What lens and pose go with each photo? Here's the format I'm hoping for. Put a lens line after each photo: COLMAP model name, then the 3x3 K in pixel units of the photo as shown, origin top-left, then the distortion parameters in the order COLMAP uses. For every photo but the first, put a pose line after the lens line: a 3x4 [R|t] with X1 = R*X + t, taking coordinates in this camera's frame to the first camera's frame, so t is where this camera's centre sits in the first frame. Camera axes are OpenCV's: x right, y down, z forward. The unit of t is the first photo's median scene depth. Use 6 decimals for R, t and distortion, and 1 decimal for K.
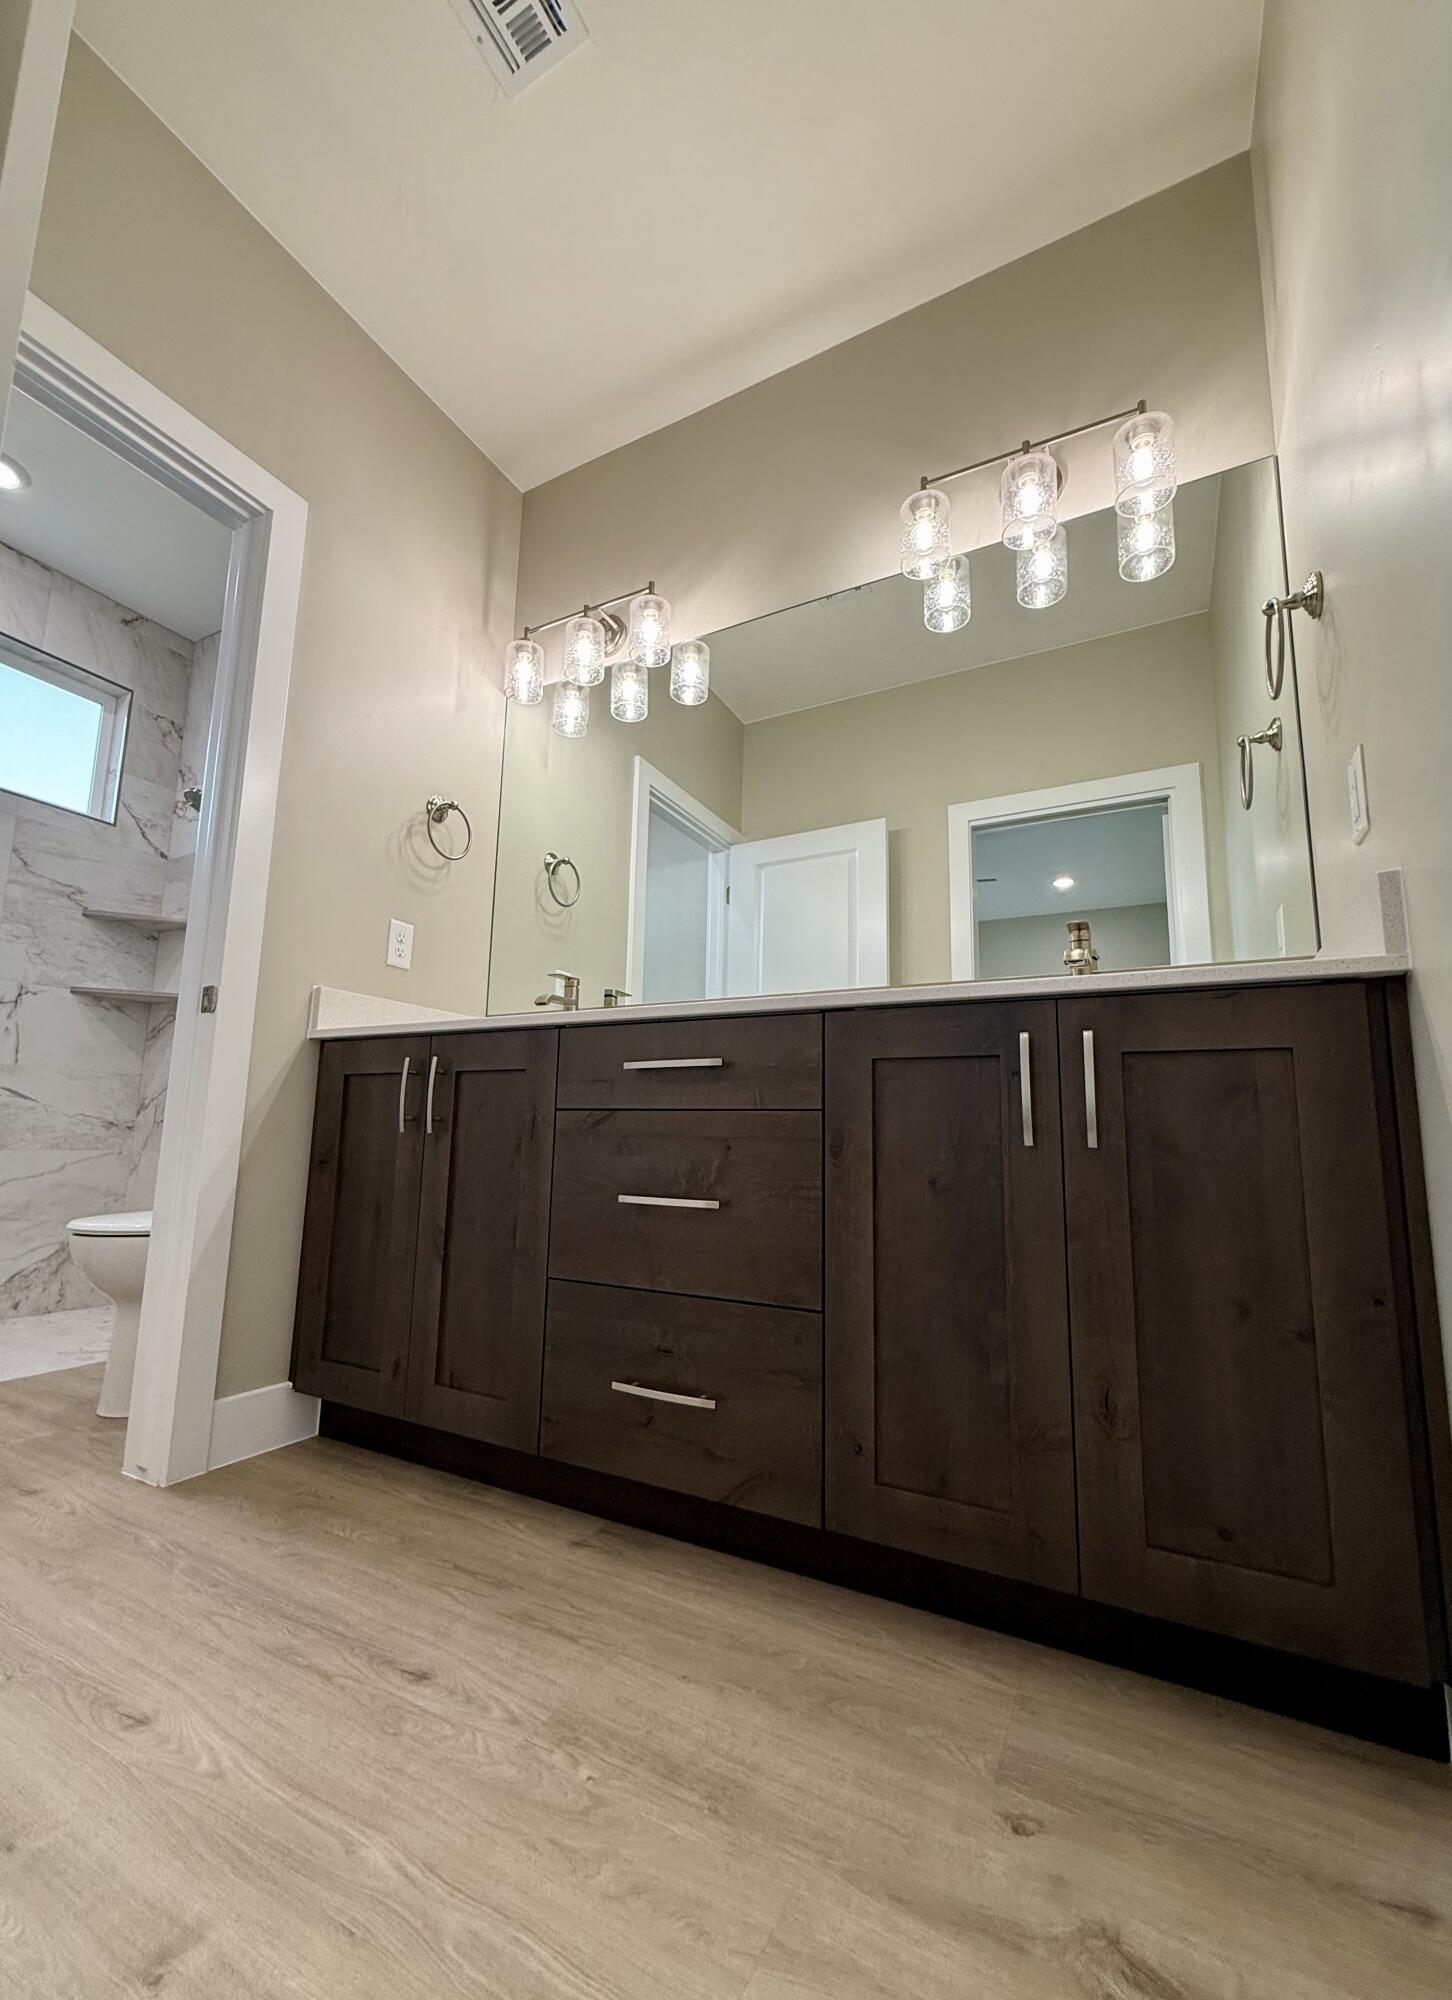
lens RADIAL K [[844.9, 0, 721.4], [0, 844.9, 1020.3], [0, 0, 1]] dist [0.001001, -0.000680]
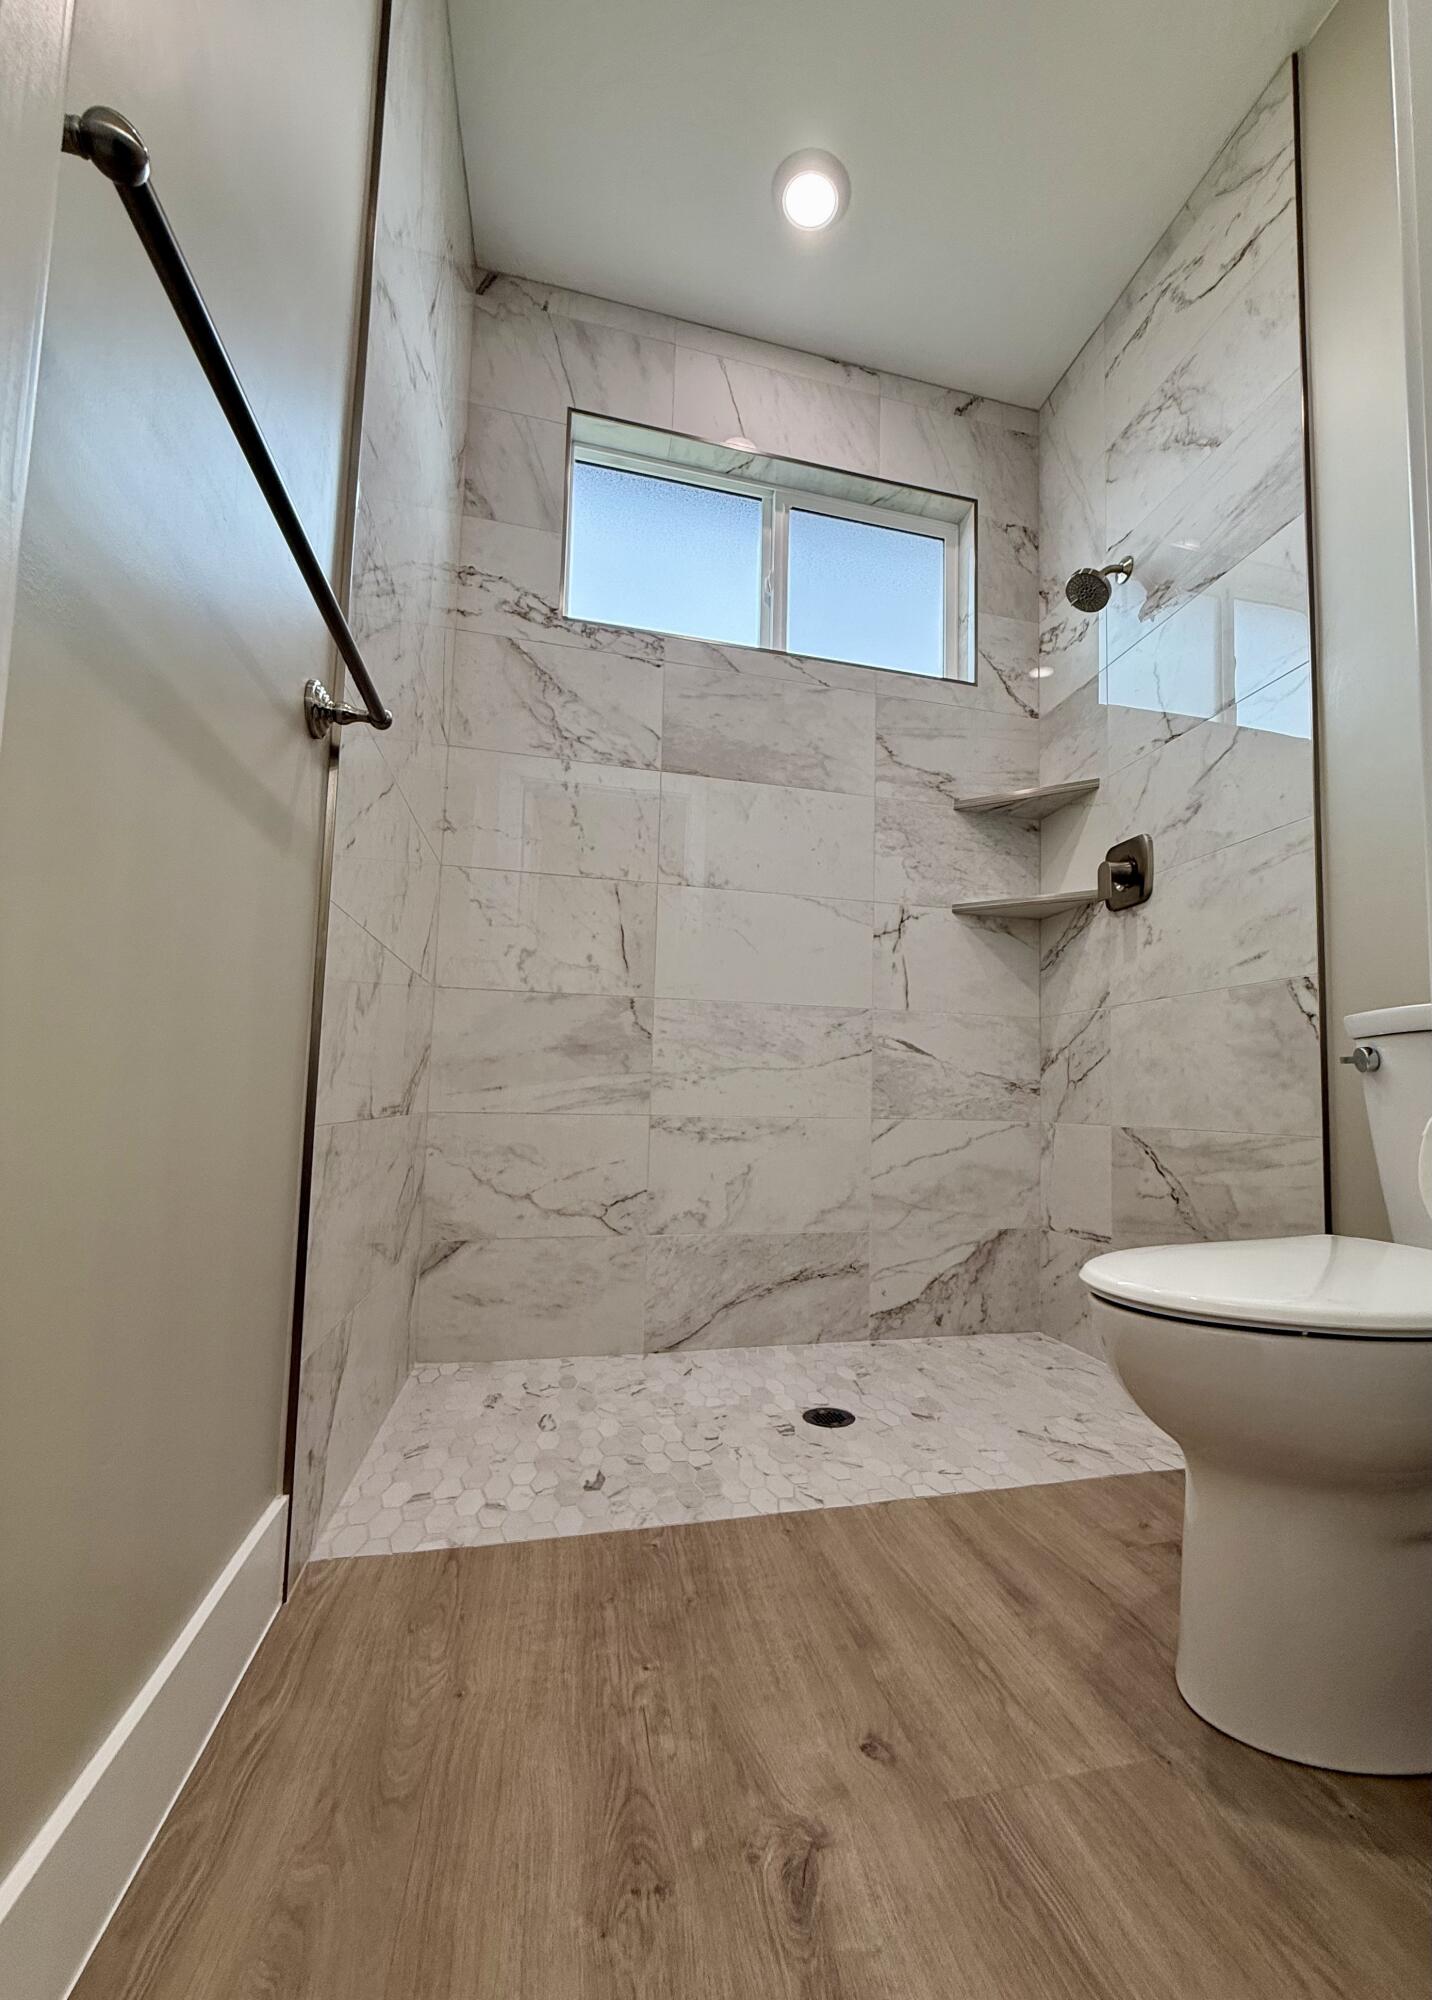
lens RADIAL K [[844.9, 0, 723.2], [0, 844.9, 1005.2], [0, 0, 1]] dist [0.001001, -0.000680]
pose [[0.659887, -0.067024, -0.748369, -0.343734], [0.097928, 0.995190, -0.002780, 0.031282], [0.744956, -0.071452, 0.663276, 0.337903]]
